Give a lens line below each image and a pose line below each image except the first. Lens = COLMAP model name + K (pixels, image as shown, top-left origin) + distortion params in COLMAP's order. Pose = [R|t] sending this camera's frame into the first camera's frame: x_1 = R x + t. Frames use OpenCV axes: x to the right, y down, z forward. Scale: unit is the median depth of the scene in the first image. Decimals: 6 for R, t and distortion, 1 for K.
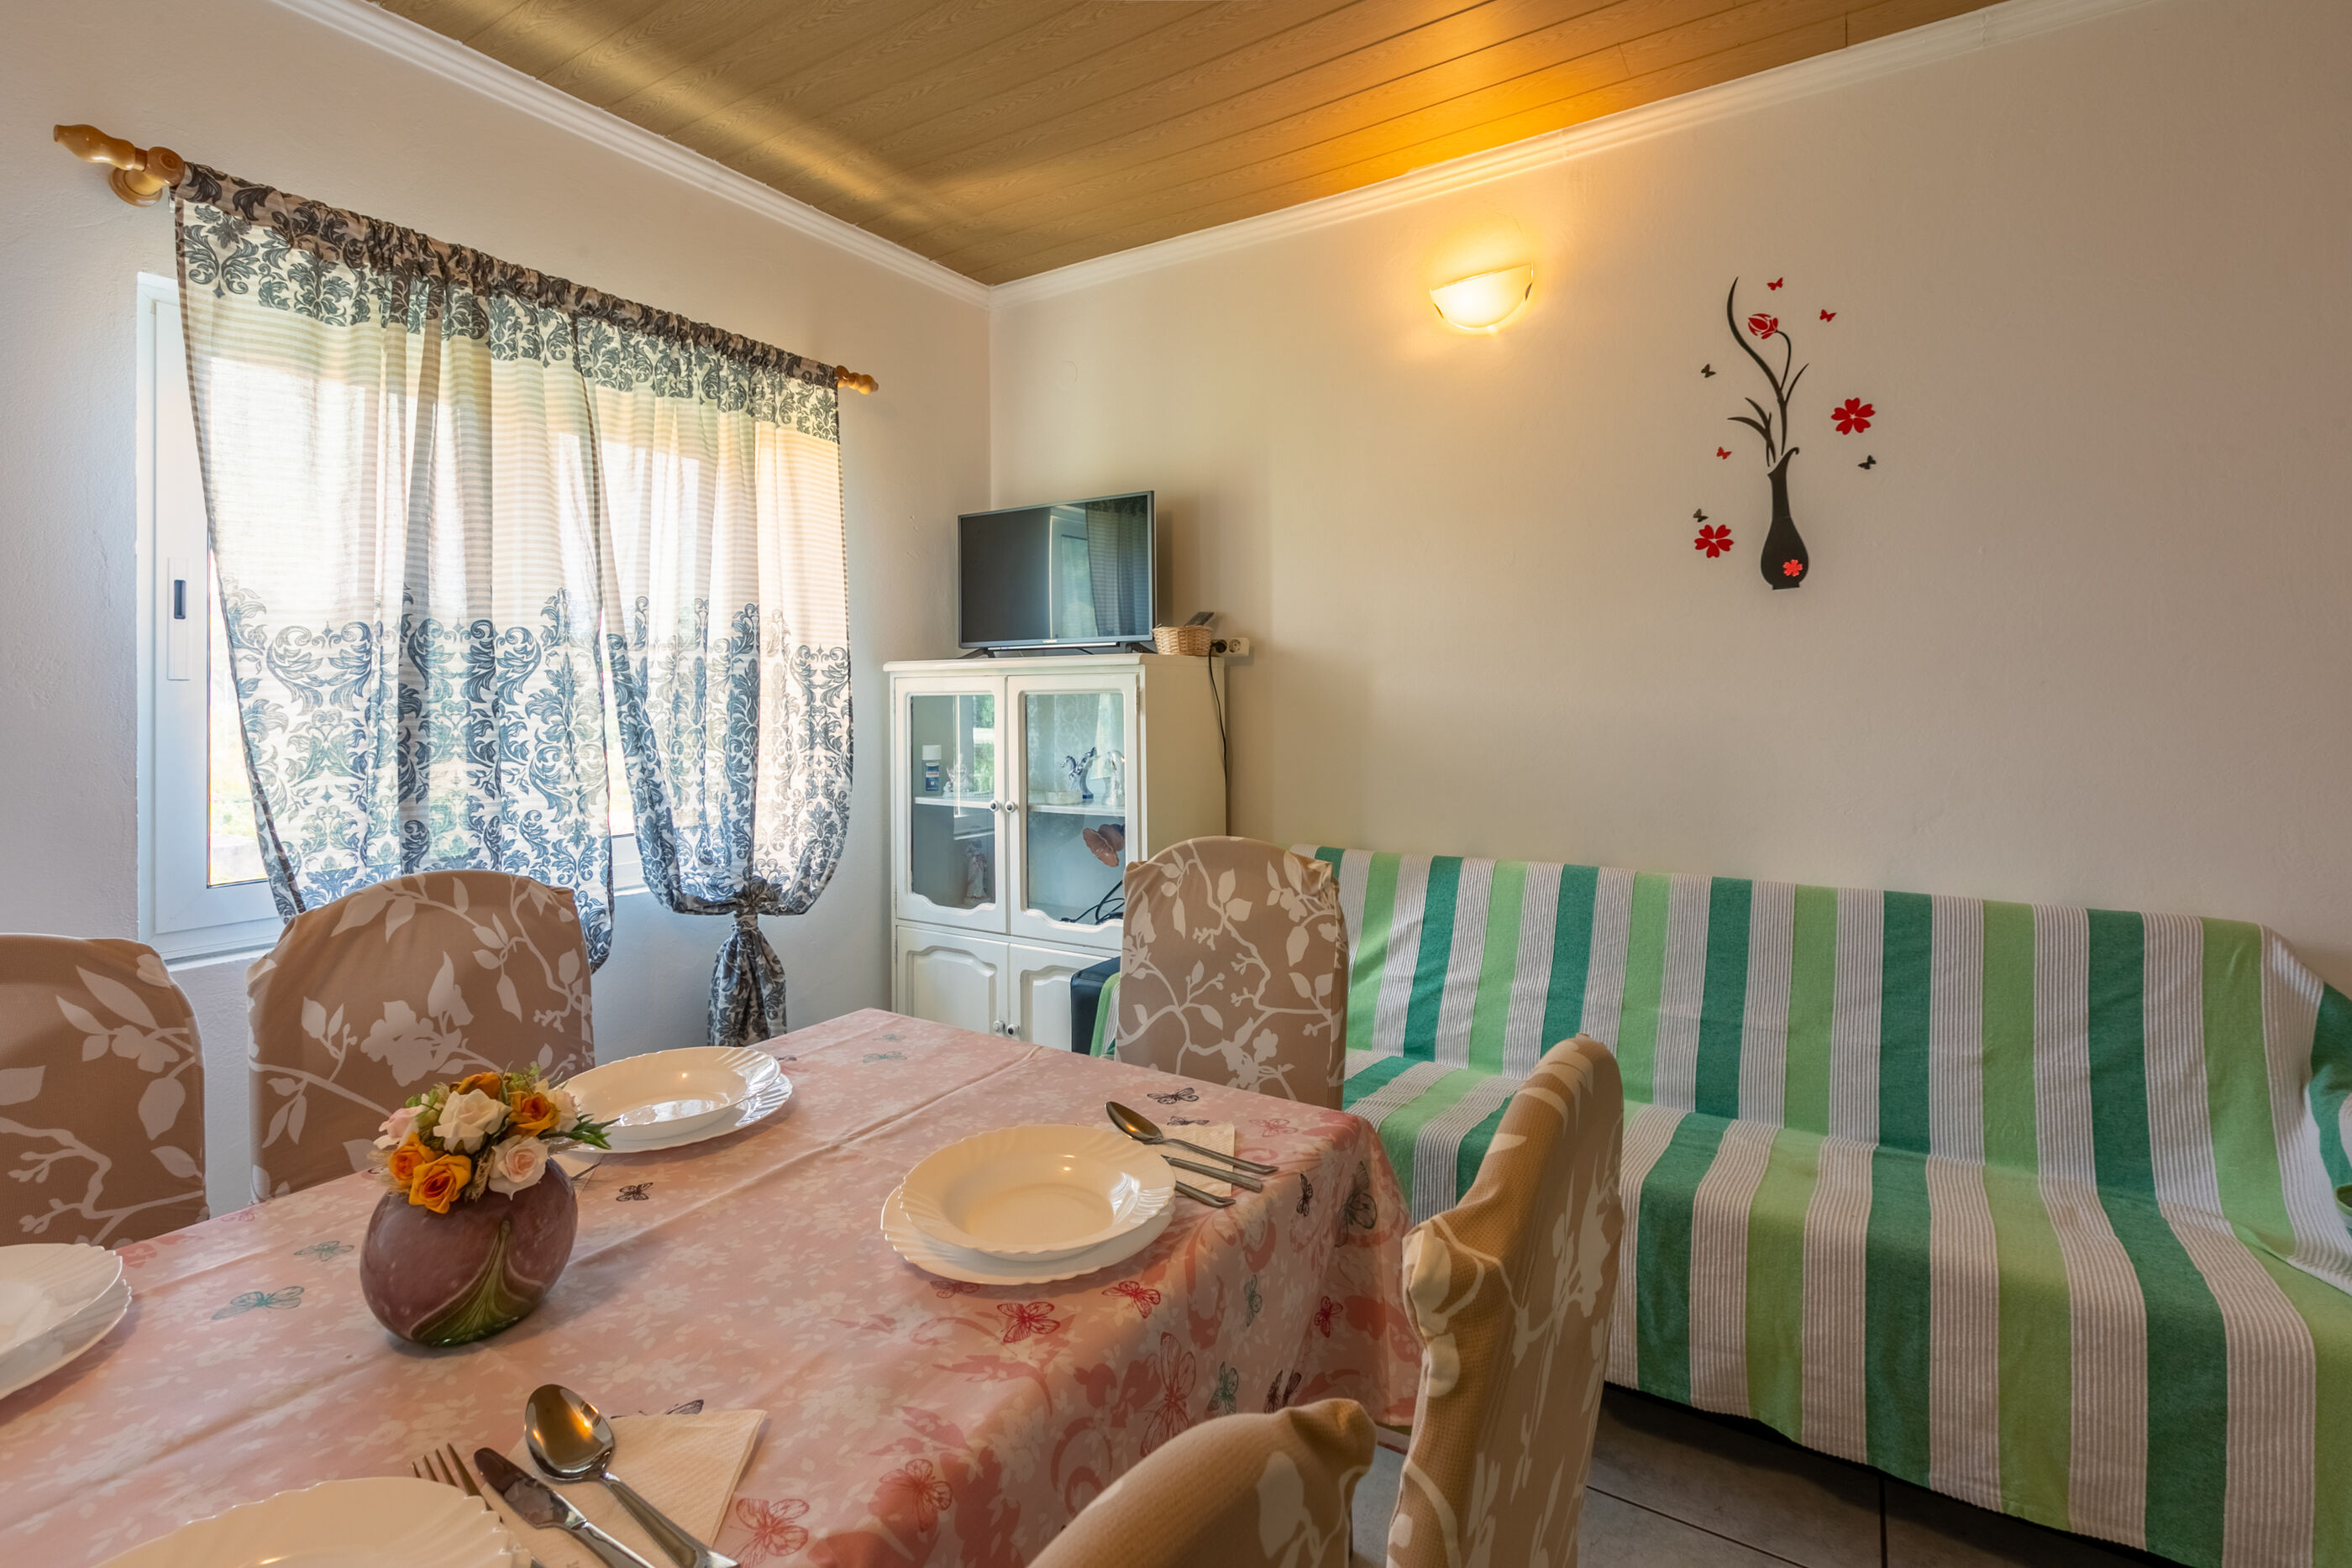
lens RADIAL K [[1072.7, 0, 1161.0], [0, 1072.7, 697.5], [0, 0, 1]] dist [0.002062, -0.000279]
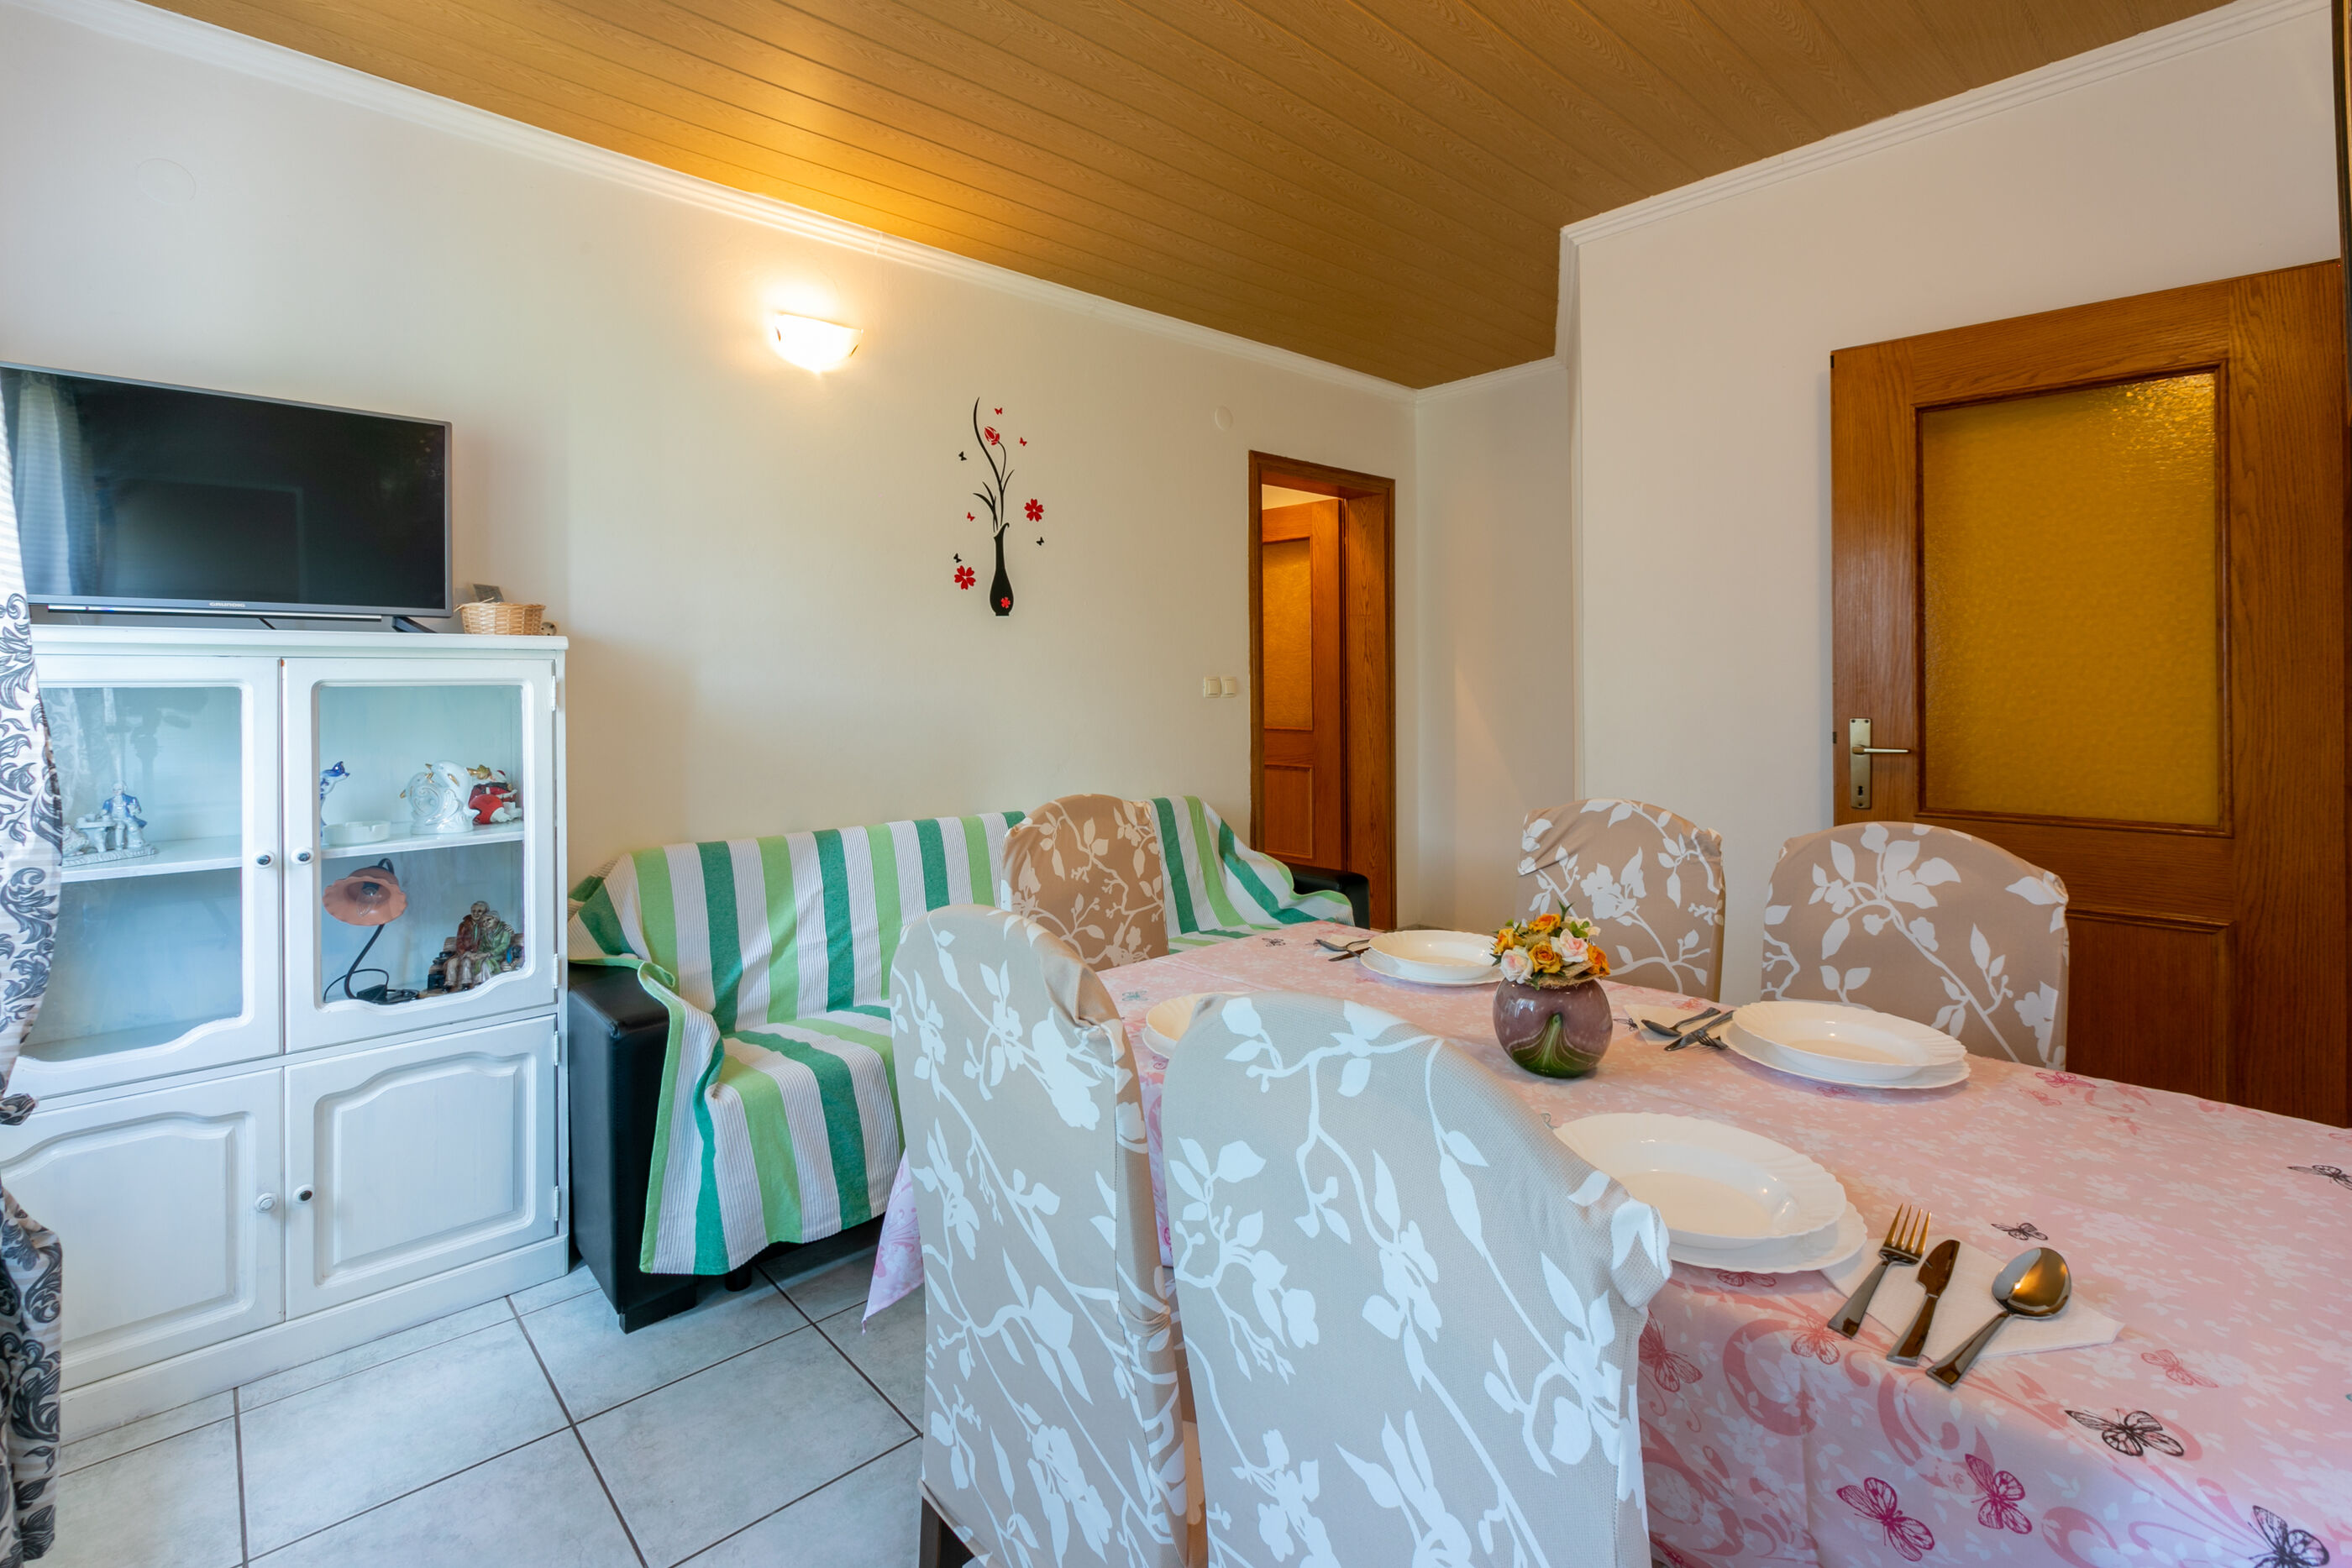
lens RADIAL K [[1072.7, 0, 1177.9], [0, 1072.7, 683.9], [0, 0, 1]] dist [0.002062, -0.000279]
pose [[0.254230, 0.004753, 0.967132, -0.814964], [0.006140, 0.999960, -0.006528, 0.004353], [-0.967124, 0.007598, 0.254191, 0.394381]]
